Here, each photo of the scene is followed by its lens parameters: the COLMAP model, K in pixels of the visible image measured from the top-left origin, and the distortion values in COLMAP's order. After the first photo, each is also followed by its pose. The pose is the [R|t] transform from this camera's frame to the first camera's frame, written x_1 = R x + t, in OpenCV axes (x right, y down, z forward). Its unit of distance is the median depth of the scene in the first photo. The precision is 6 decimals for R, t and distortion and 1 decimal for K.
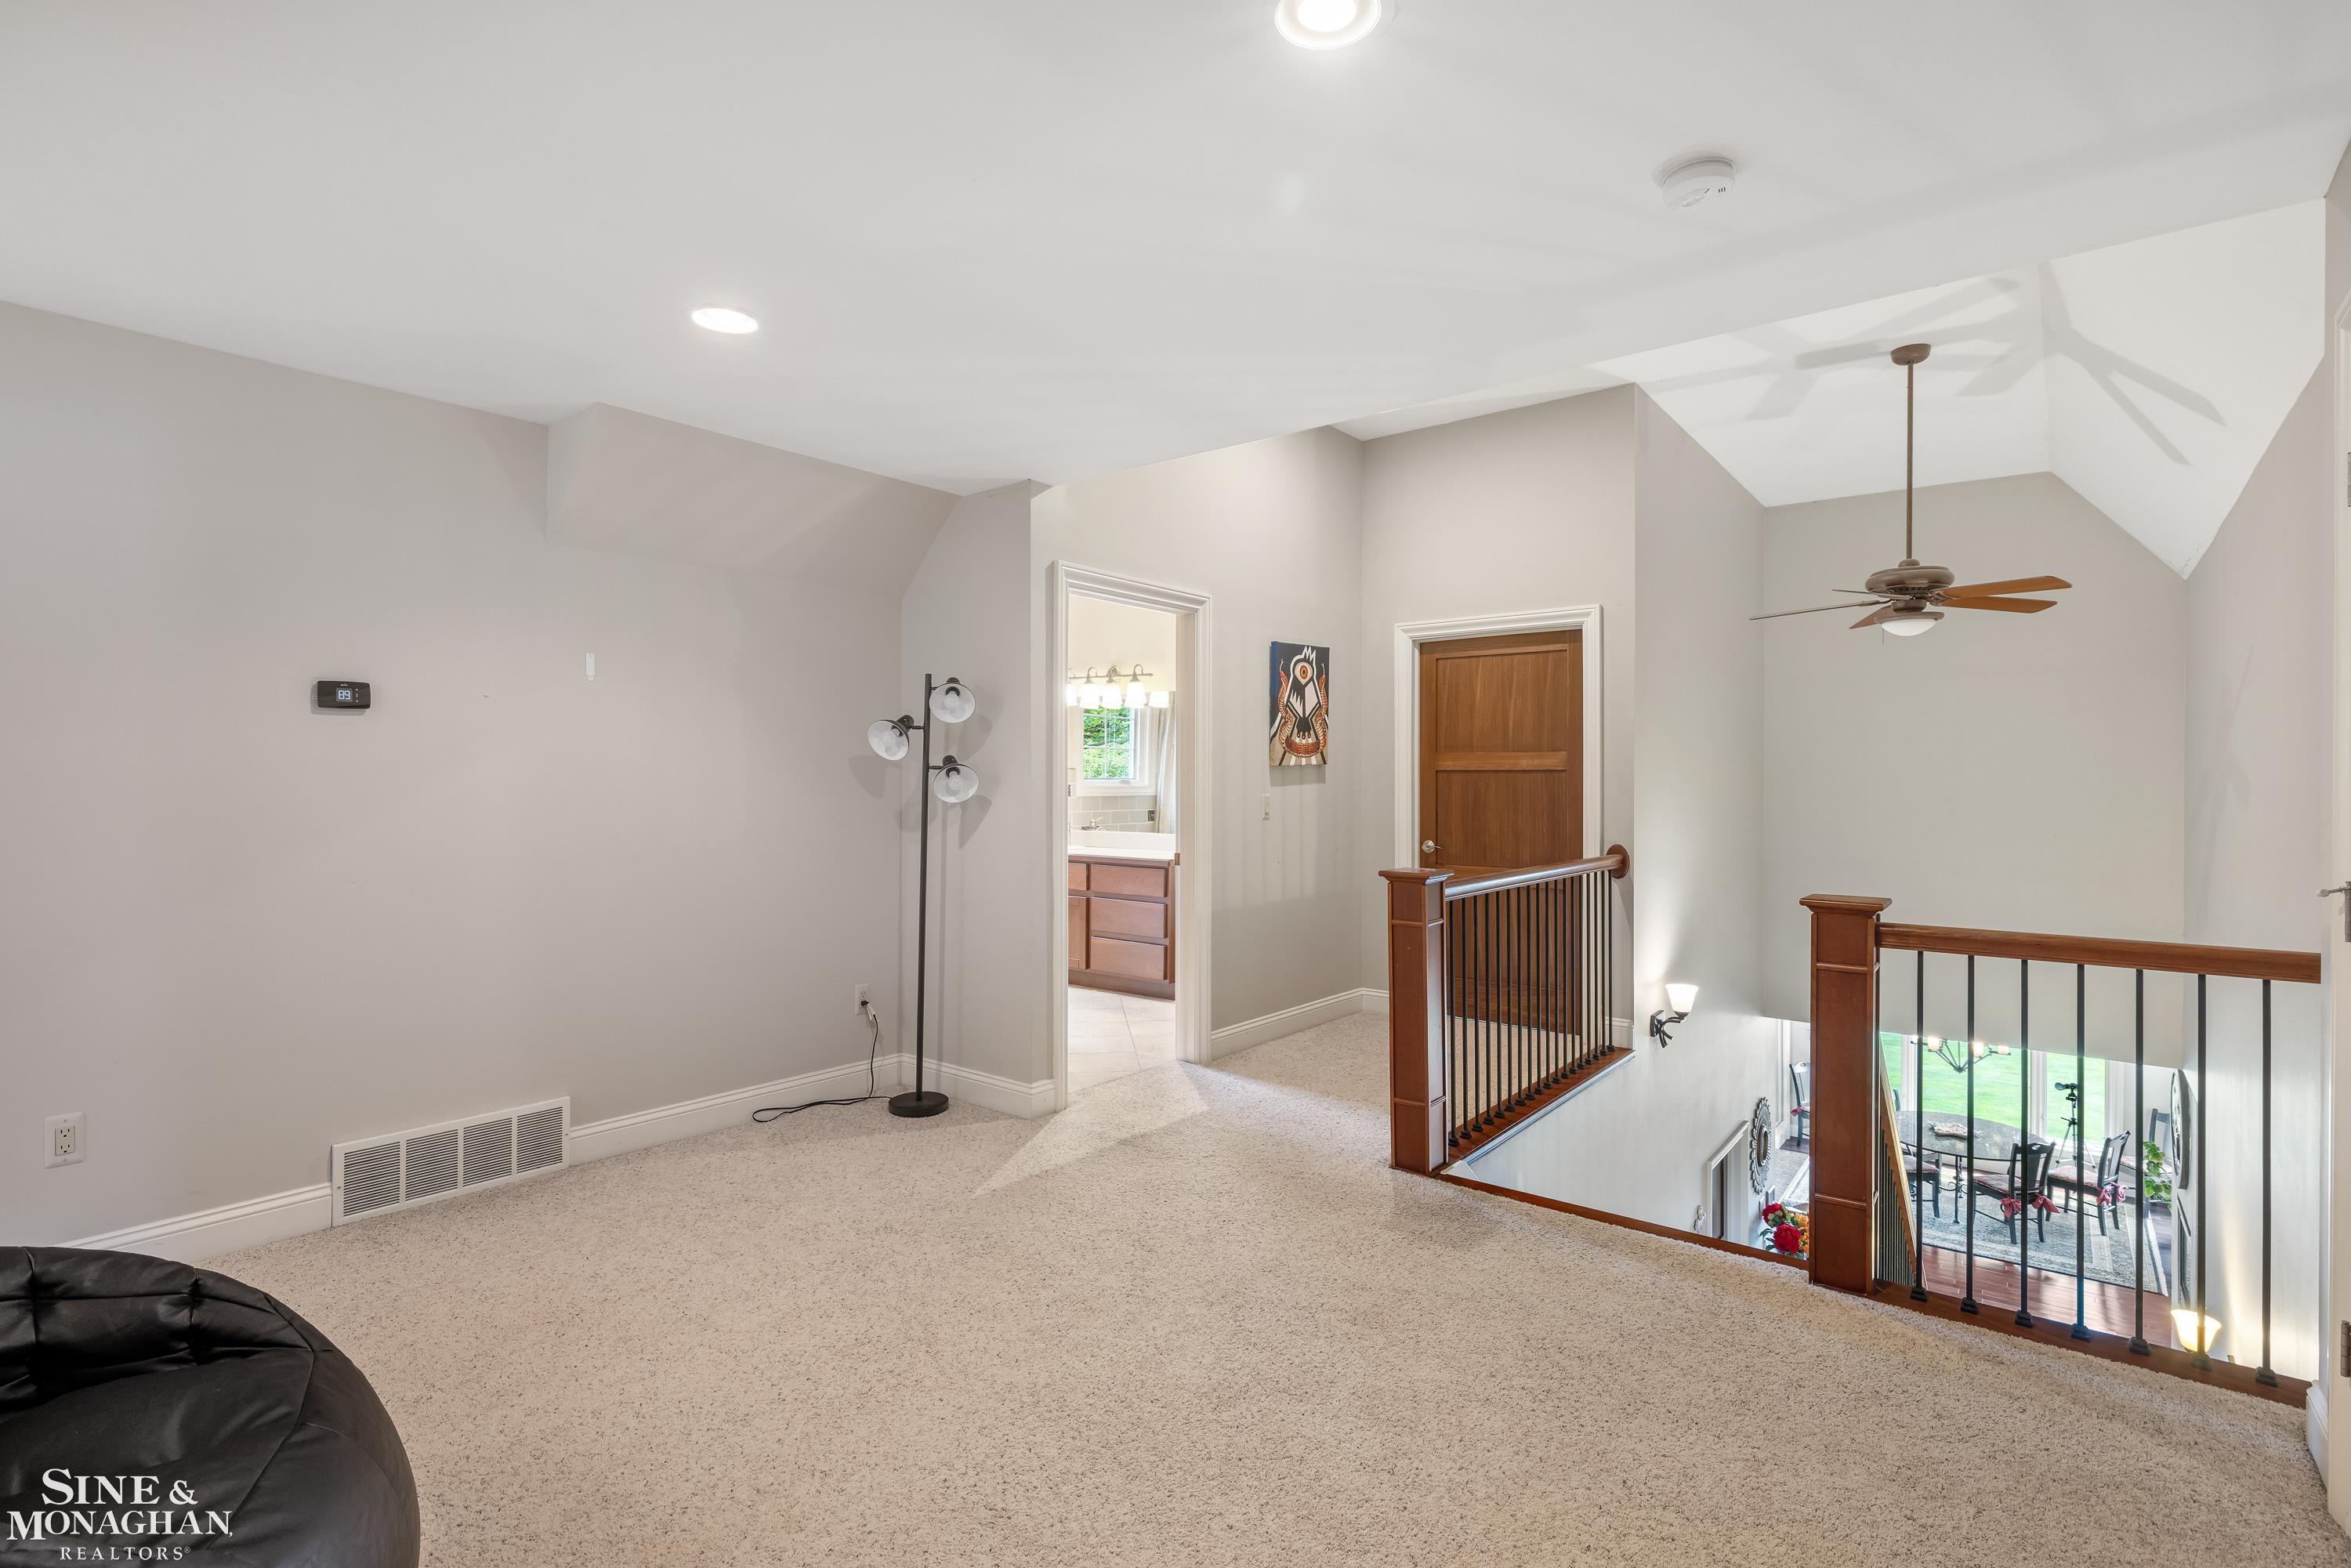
lens RADIAL K [[1086.4, 0, 1176.2], [0, 1086.4, 779.3], [0, 0, 1]] dist [0.000012, 0.000001]
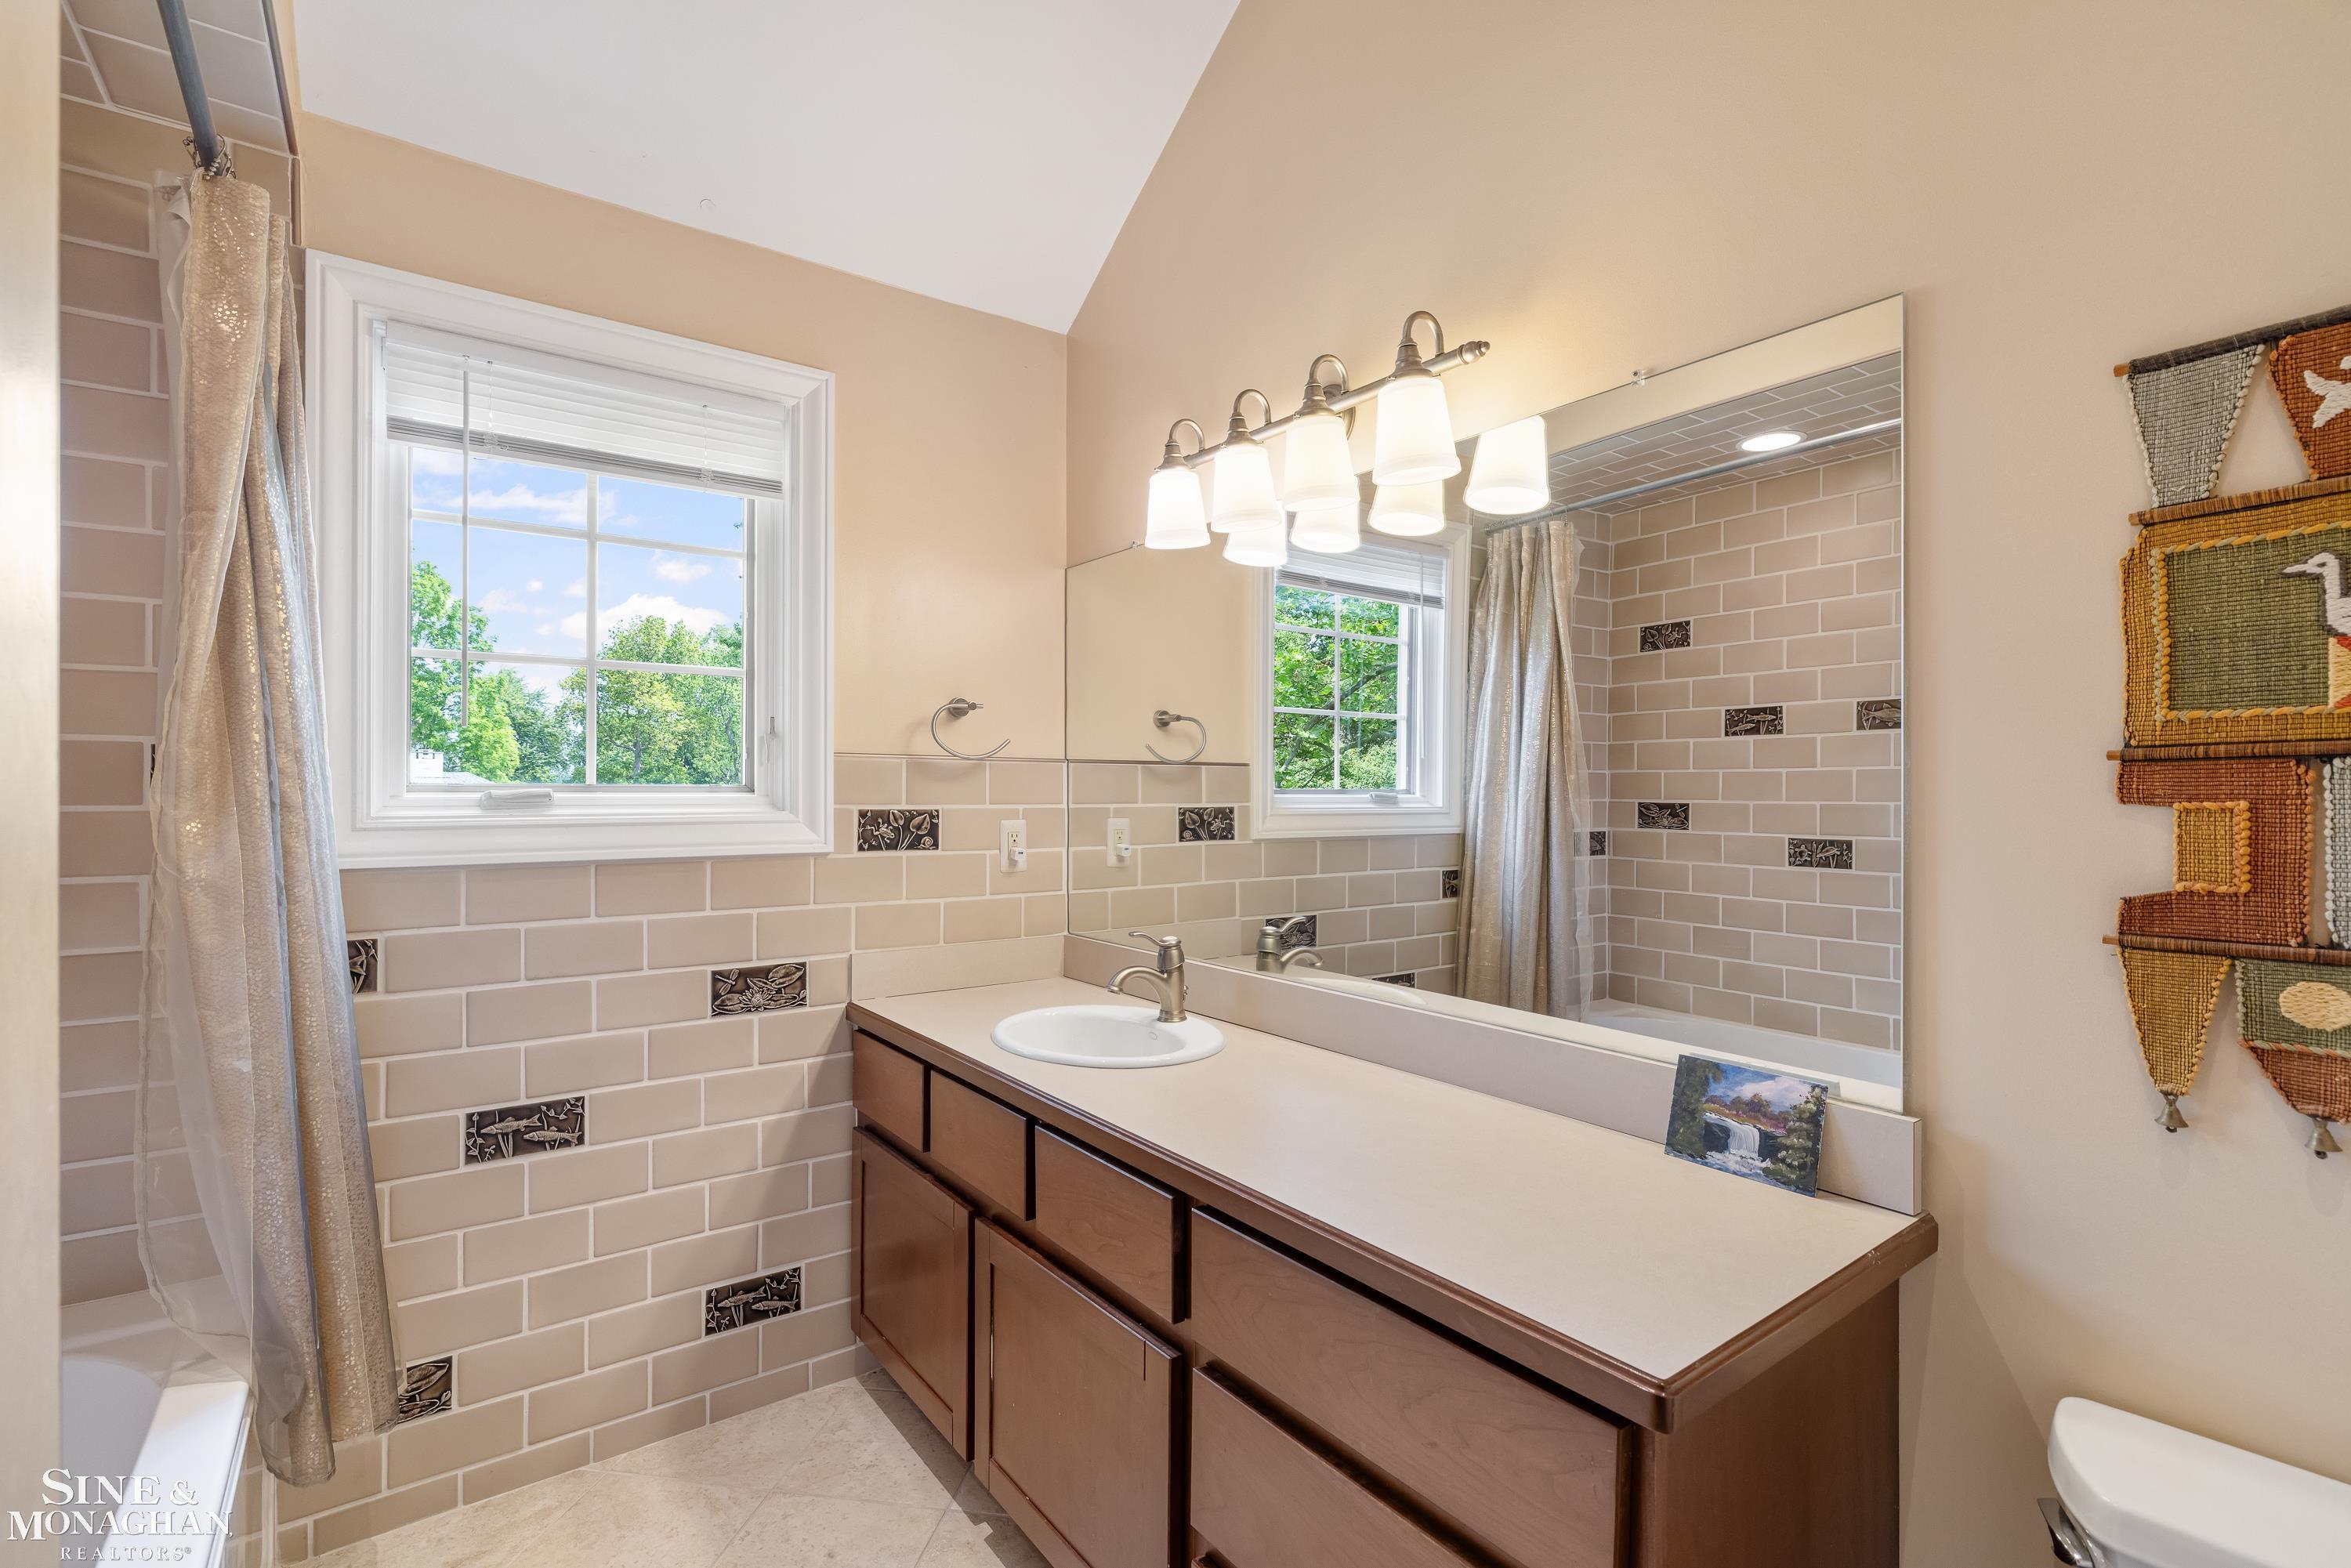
lens RADIAL K [[1061.8, 0, 1173.7], [0, 1061.8, 793.5], [0, 0, 1]] dist [-0.000211, -0.000007]
pose [[0.968013, -0.001027, -0.250899, -0.023832], [0.000932, 0.999999, -0.000500, 0.000815], [0.250900, 0.000250, 0.968013, 0.602364]]
